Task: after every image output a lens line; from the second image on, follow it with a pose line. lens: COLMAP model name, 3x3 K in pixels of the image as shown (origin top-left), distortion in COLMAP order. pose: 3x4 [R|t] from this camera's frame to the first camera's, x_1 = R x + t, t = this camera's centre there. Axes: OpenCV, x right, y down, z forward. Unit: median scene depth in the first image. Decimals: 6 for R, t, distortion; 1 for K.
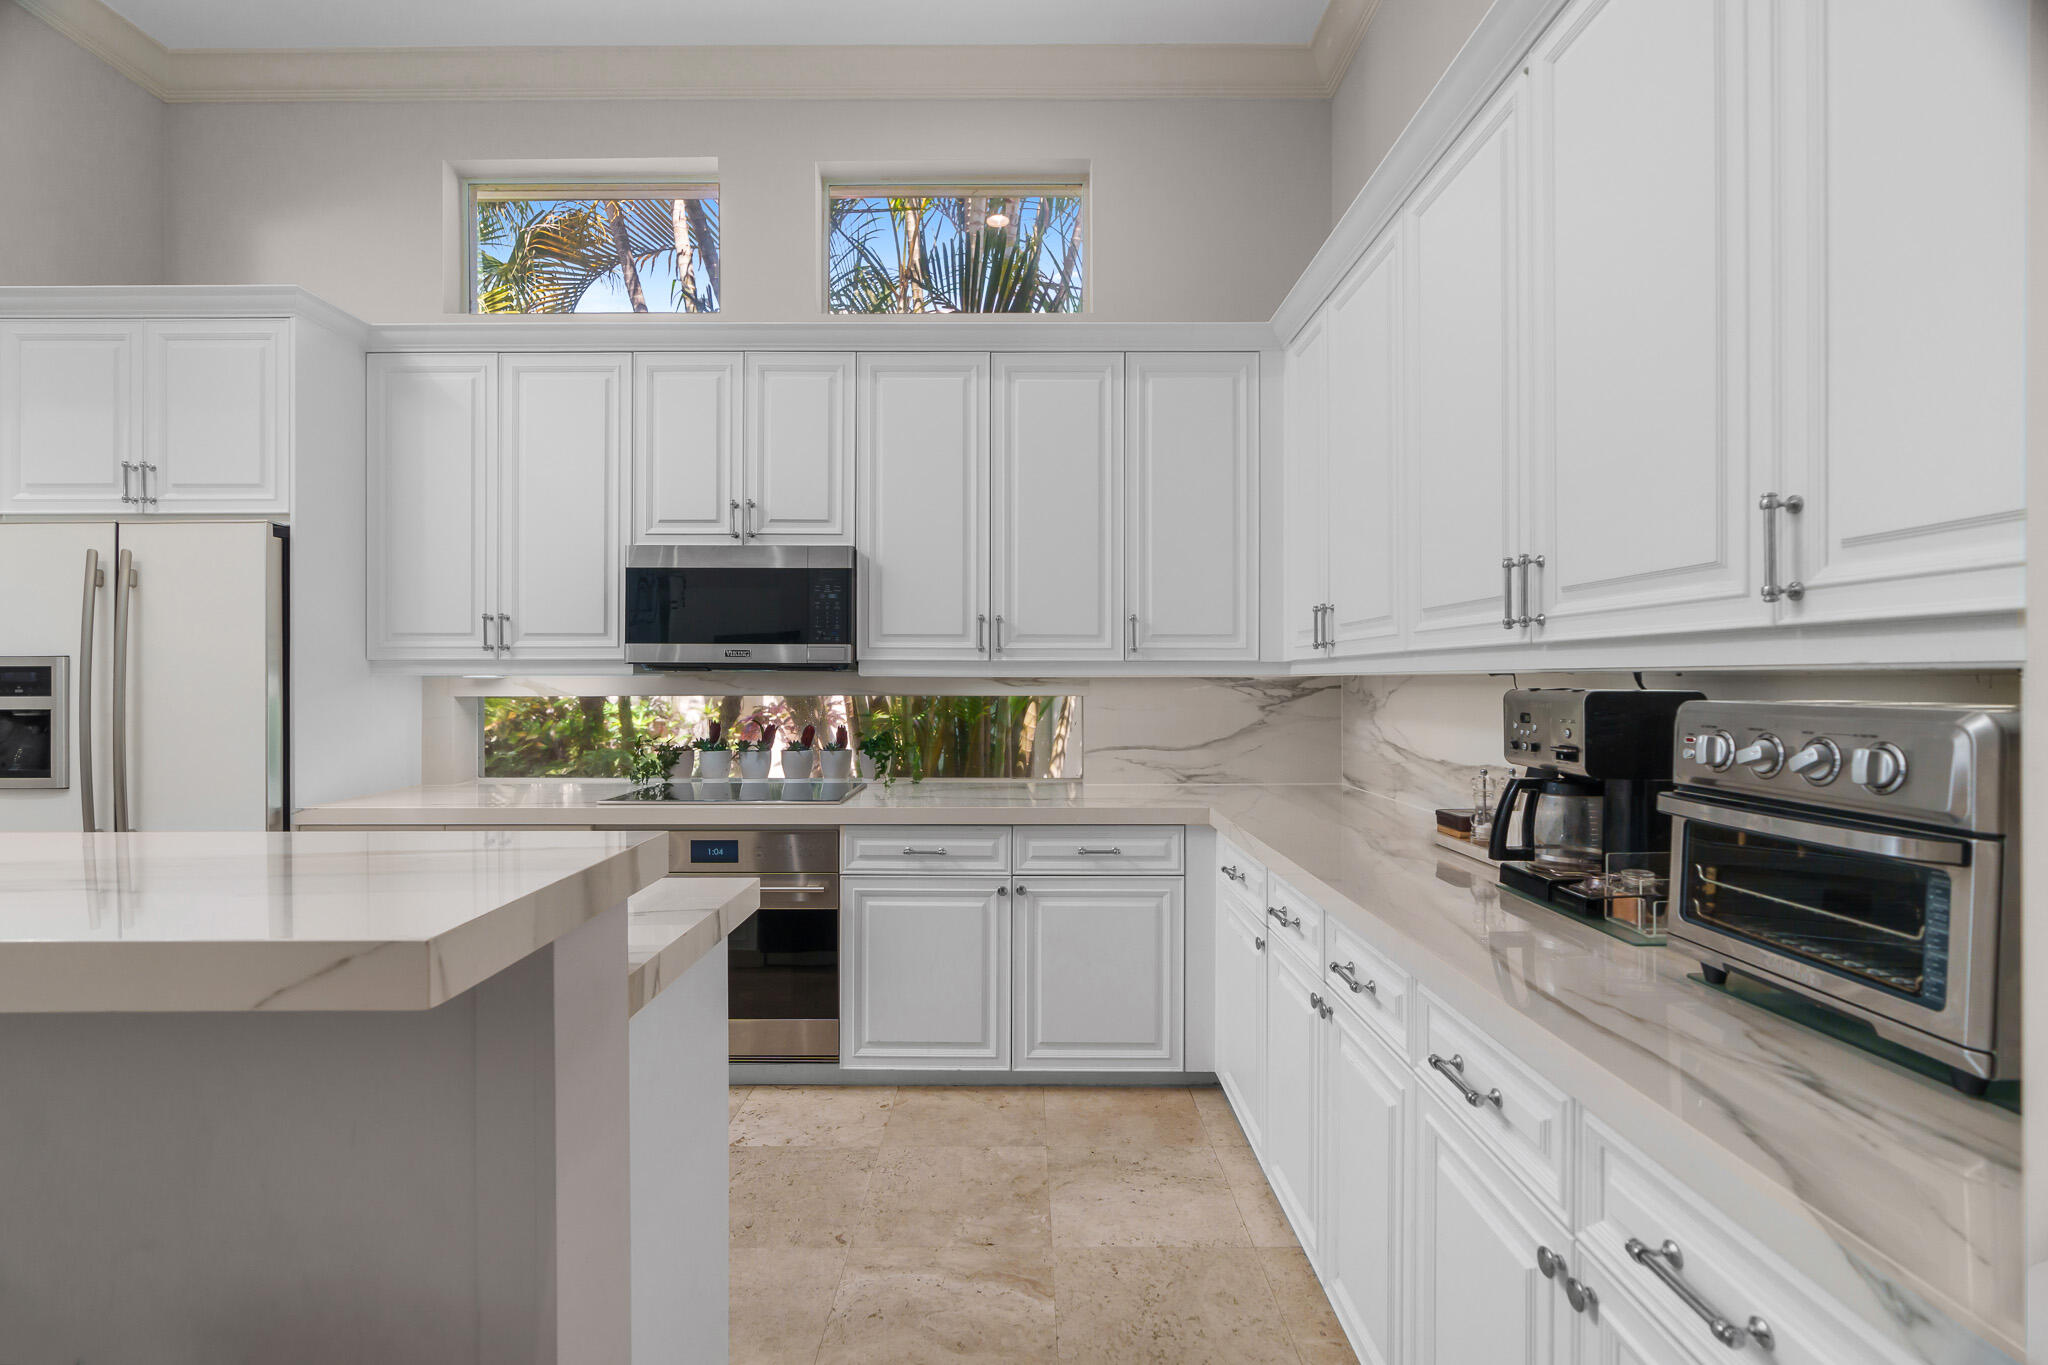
lens RADIAL K [[927.4, 0, 1016.1], [0, 927.4, 677.6], [0, 0, 1]] dist [-0.009154, 0.002396]
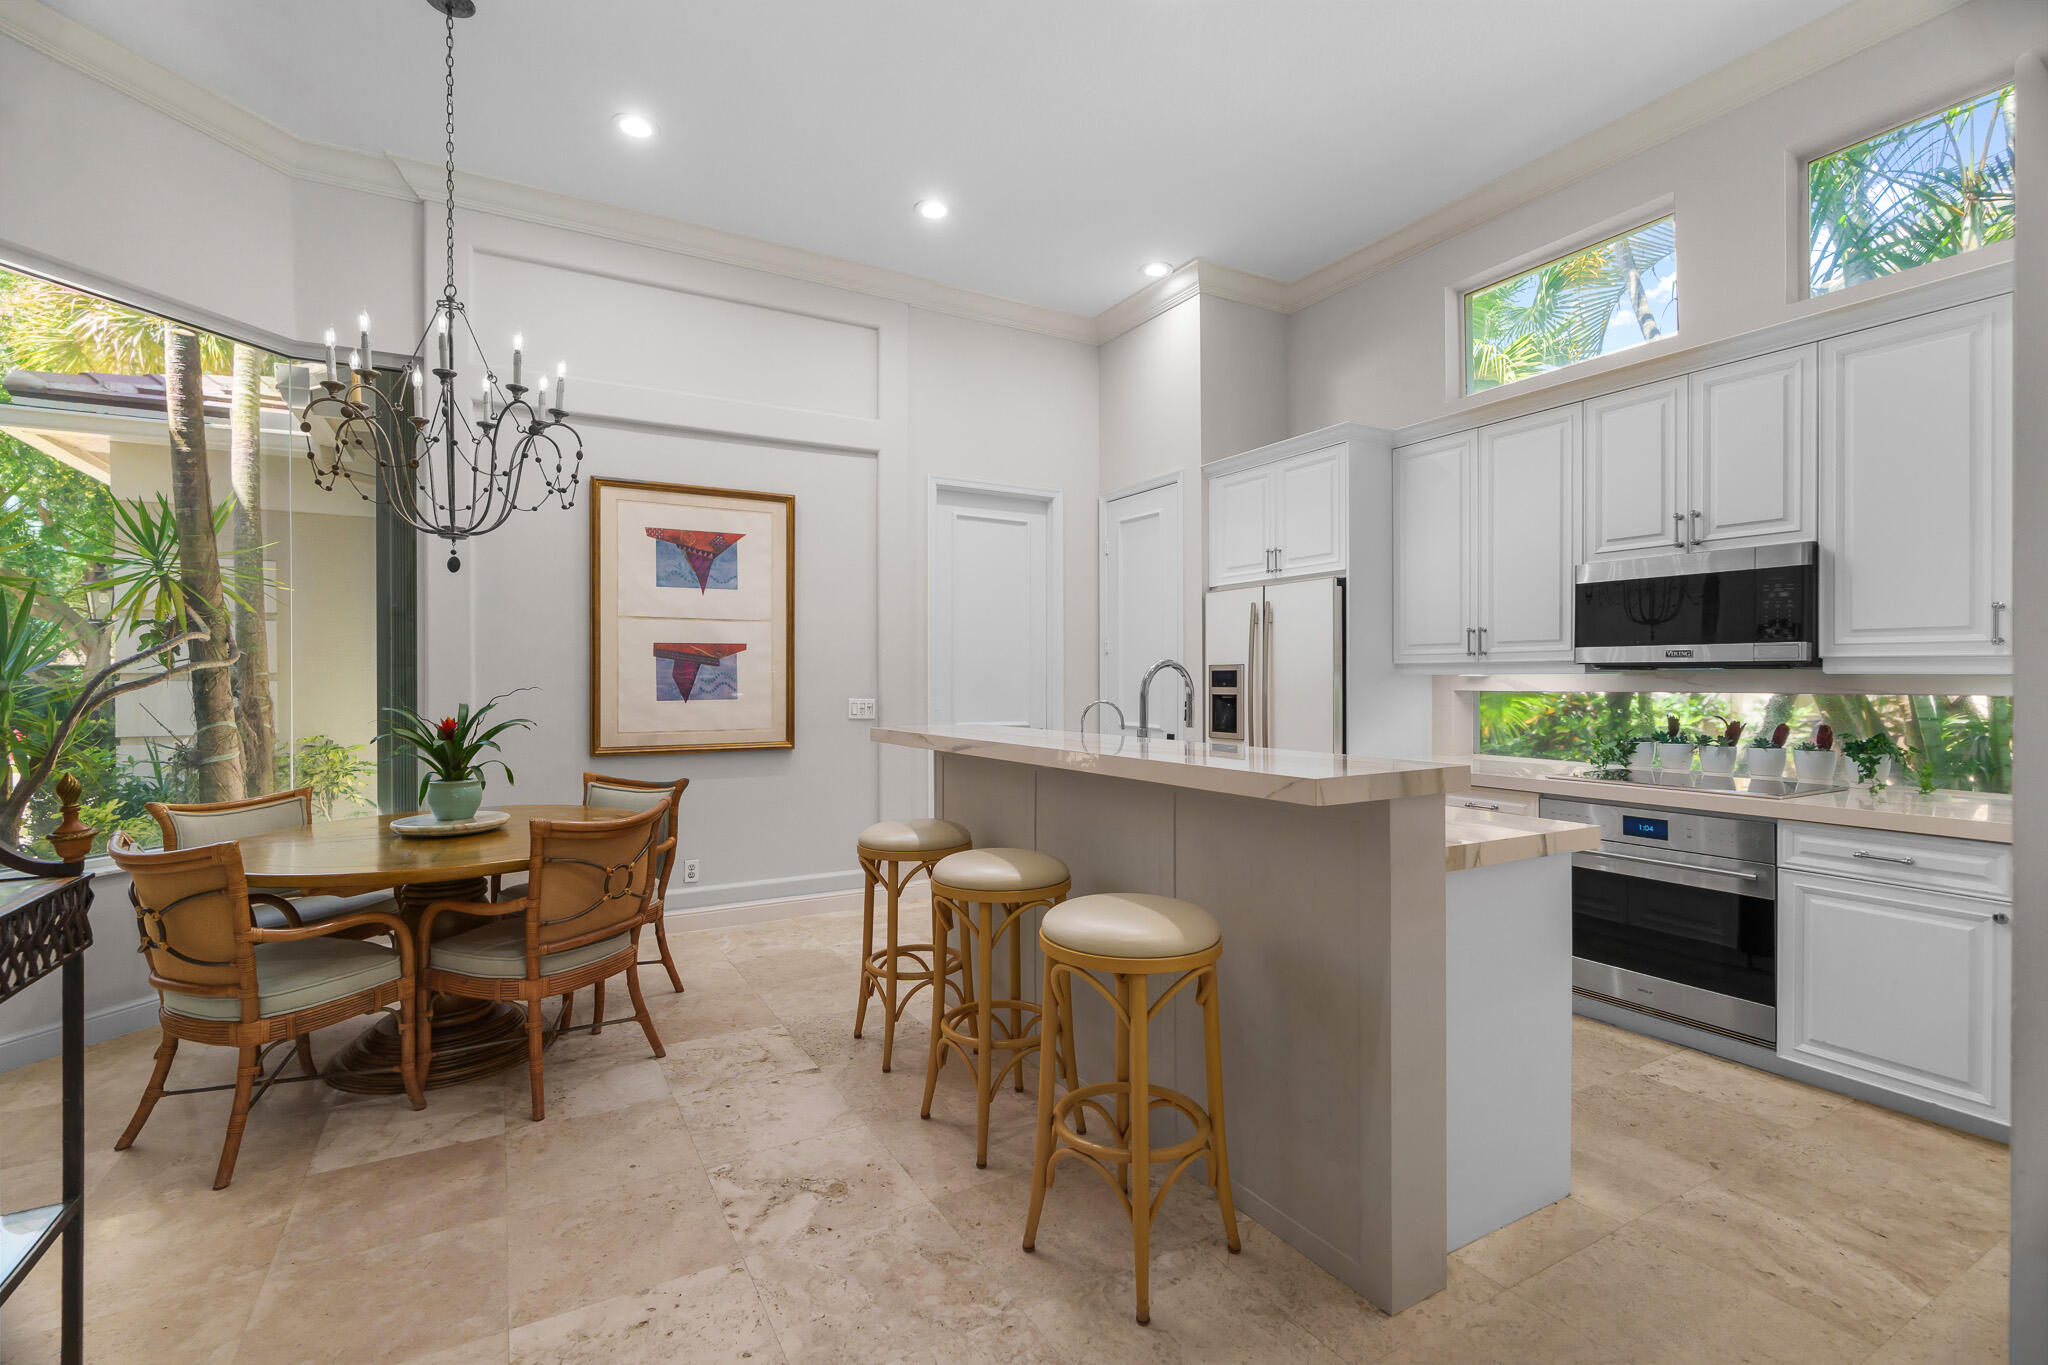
lens RADIAL K [[927.4, 0, 1021.5], [0, 927.4, 680.9], [0, 0, 1]] dist [-0.009154, 0.002396]
pose [[0.496348, 0.002039, -0.868121, 0.278199], [0.003065, 0.999987, 0.004101, -0.000438], [0.868118, -0.004696, 0.496336, -0.230854]]
